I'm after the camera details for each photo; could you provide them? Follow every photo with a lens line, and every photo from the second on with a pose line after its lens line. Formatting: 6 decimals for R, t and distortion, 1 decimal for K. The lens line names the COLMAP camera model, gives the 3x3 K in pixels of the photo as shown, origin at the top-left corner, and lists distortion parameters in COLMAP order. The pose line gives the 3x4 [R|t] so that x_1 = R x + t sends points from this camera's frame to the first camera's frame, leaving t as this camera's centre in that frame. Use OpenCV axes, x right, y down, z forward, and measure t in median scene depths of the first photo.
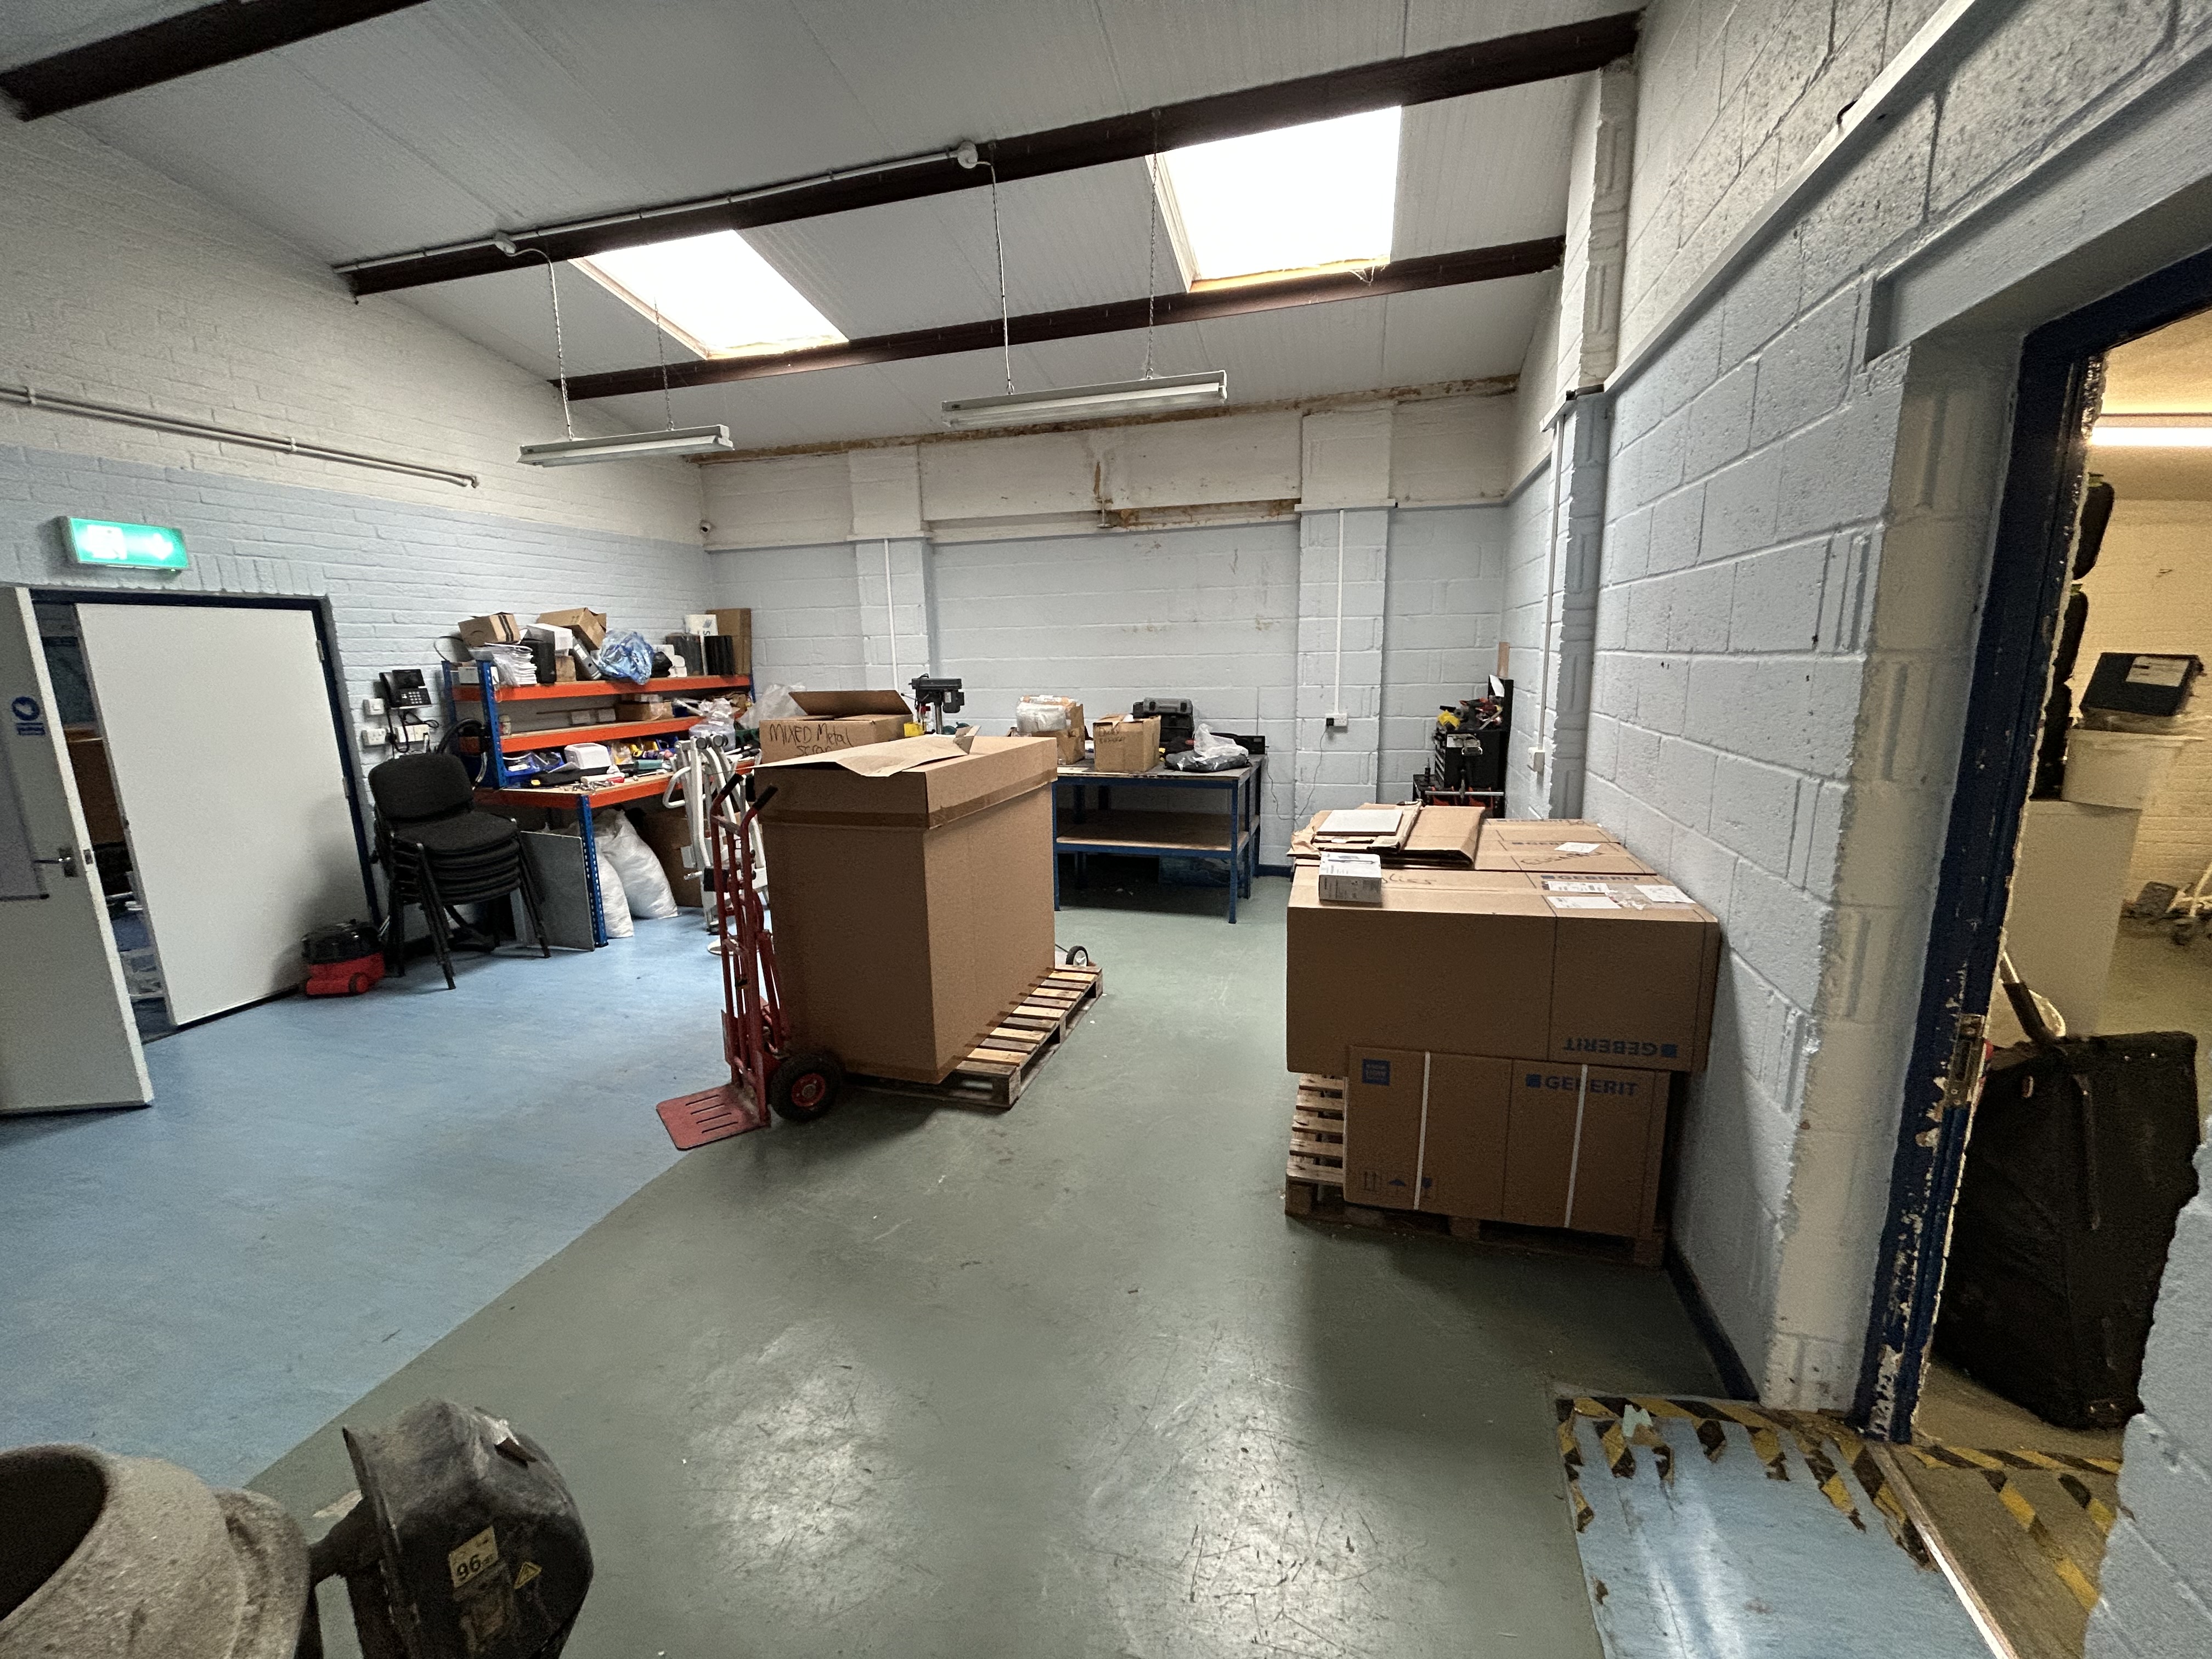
lens RADIAL K [[890.9, 0, 1097.8], [0, 890.9, 828.7], [0, 0, 1]] dist [-0.003413, 0.000494]
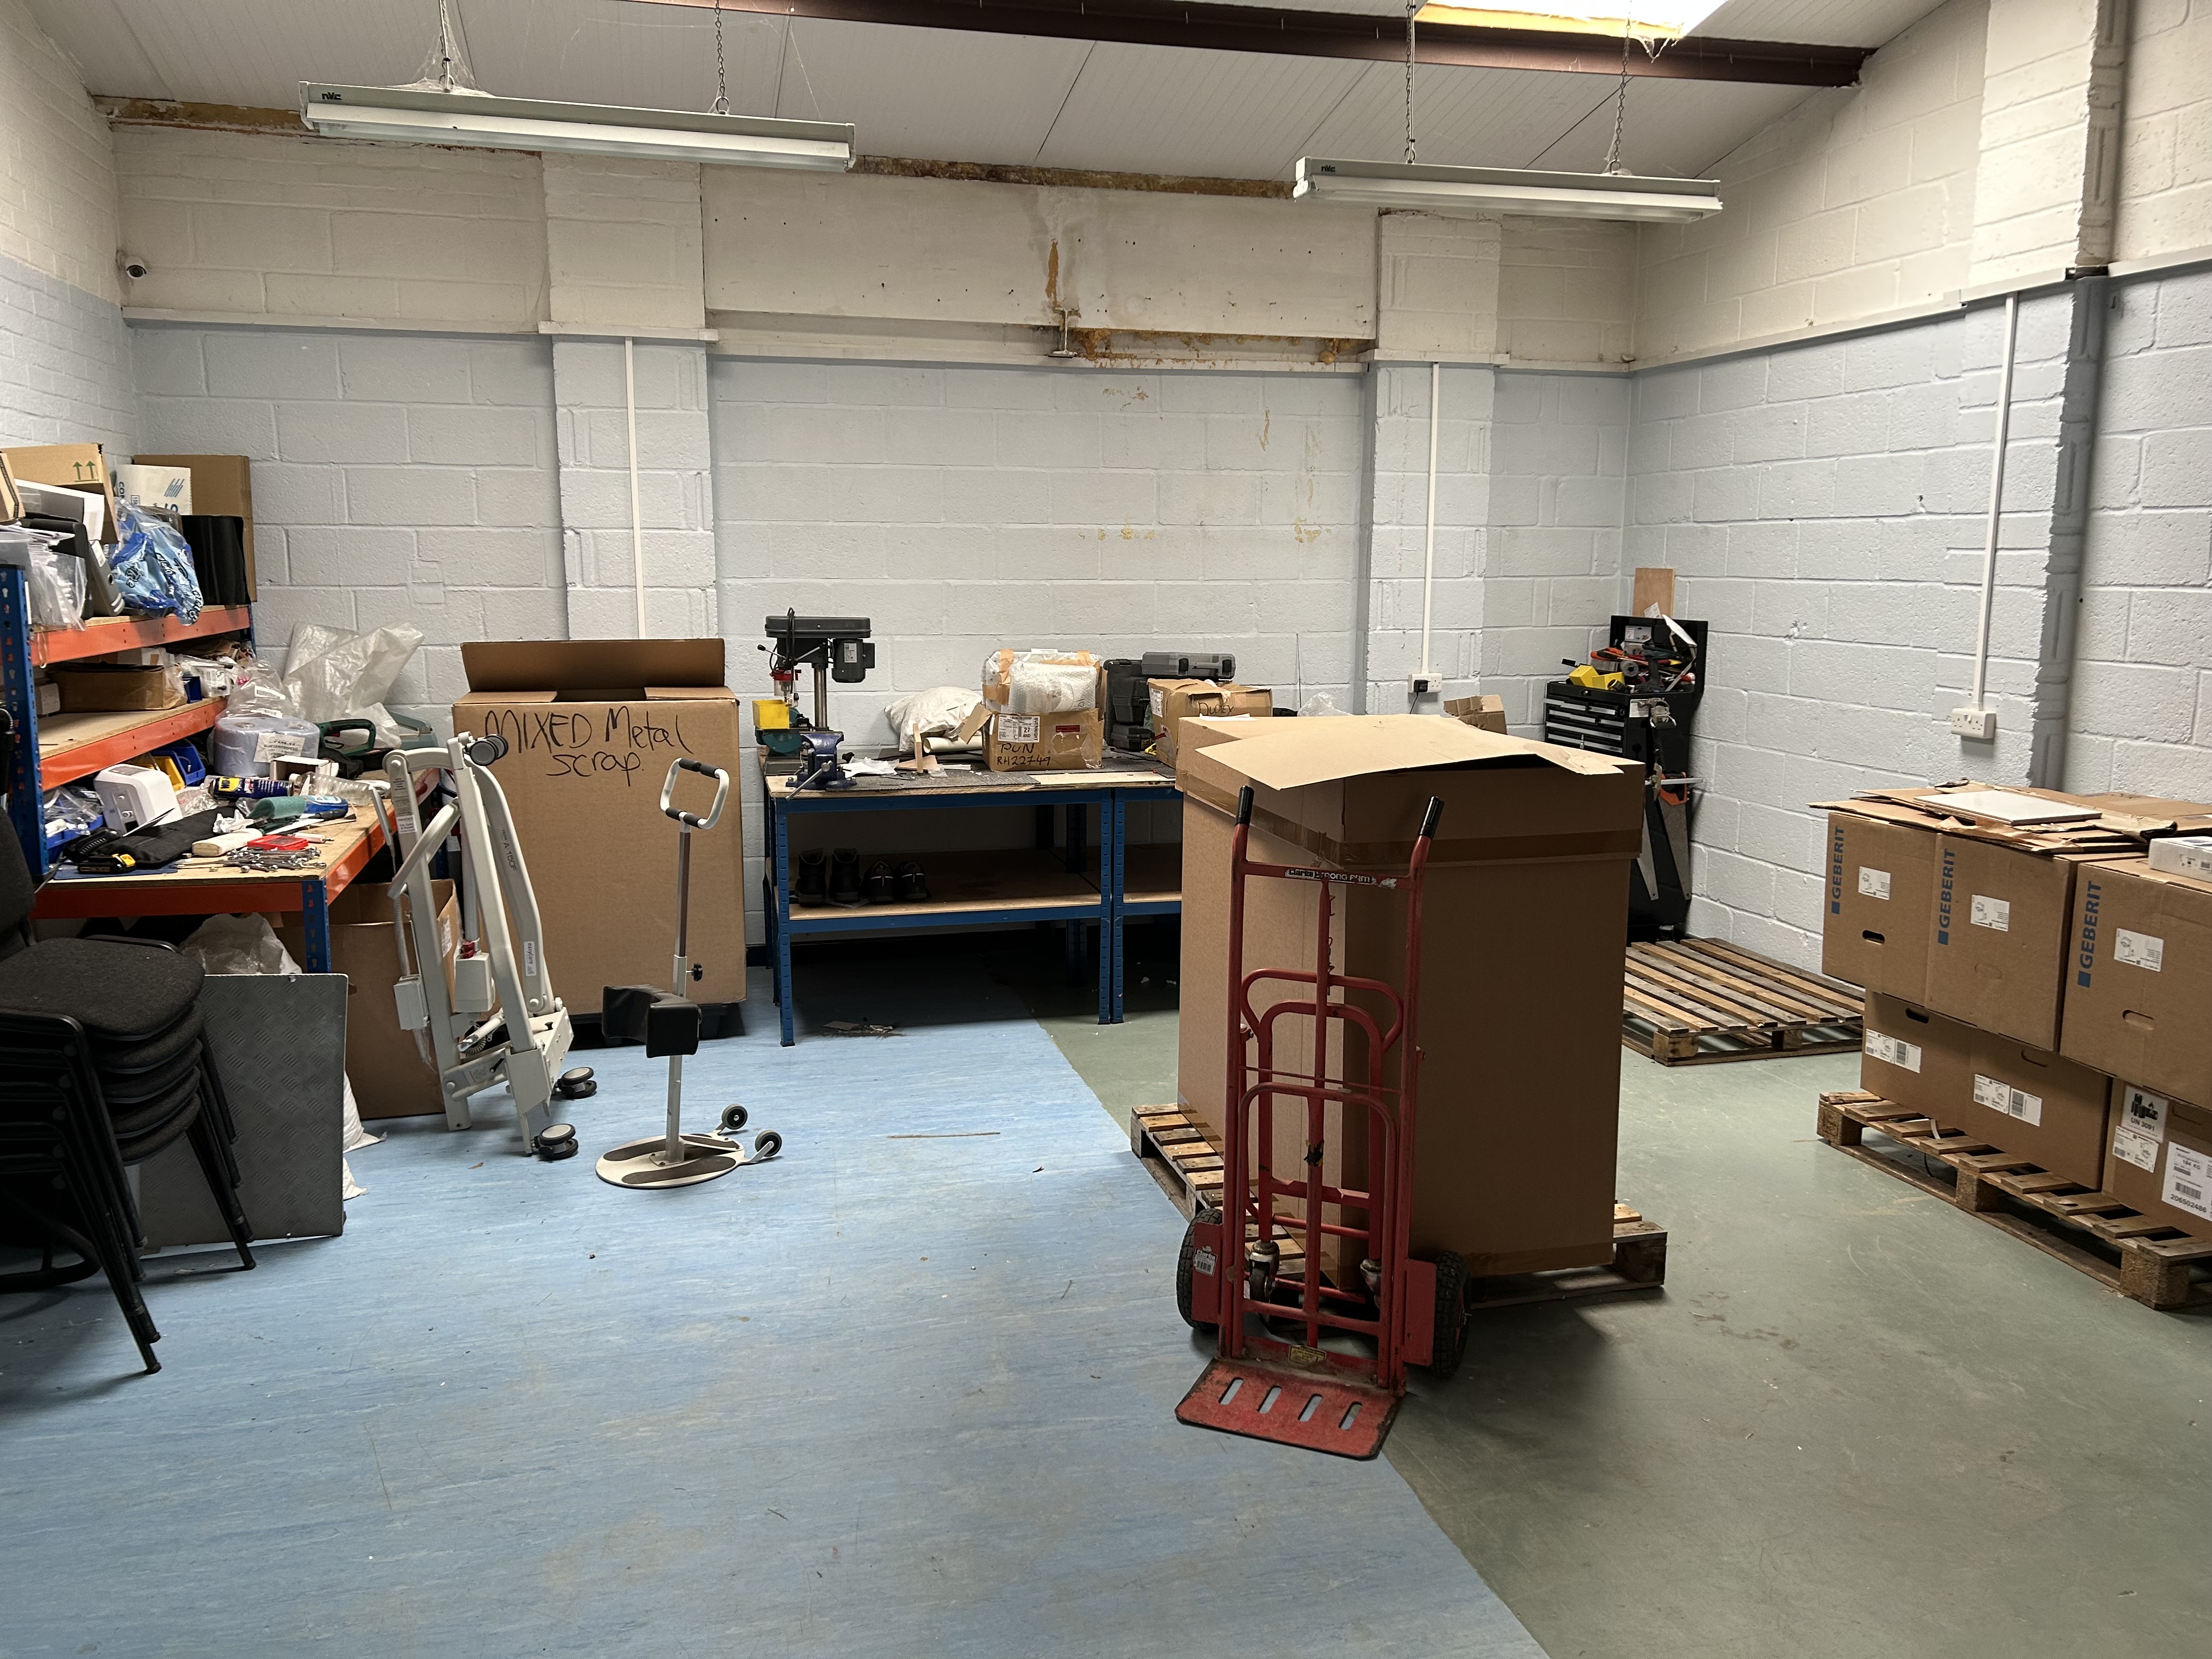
lens RADIAL K [[1656.7, 0, 1103.3], [0, 1656.7, 835.9], [0, 0, 1]] dist [0.044673, -0.044660]
pose [[0.855991, -0.062569, 0.513191, -0.553991], [0.082173, 0.996496, -0.015569, -0.011478], [-0.510419, 0.055497, 0.858133, 0.085057]]
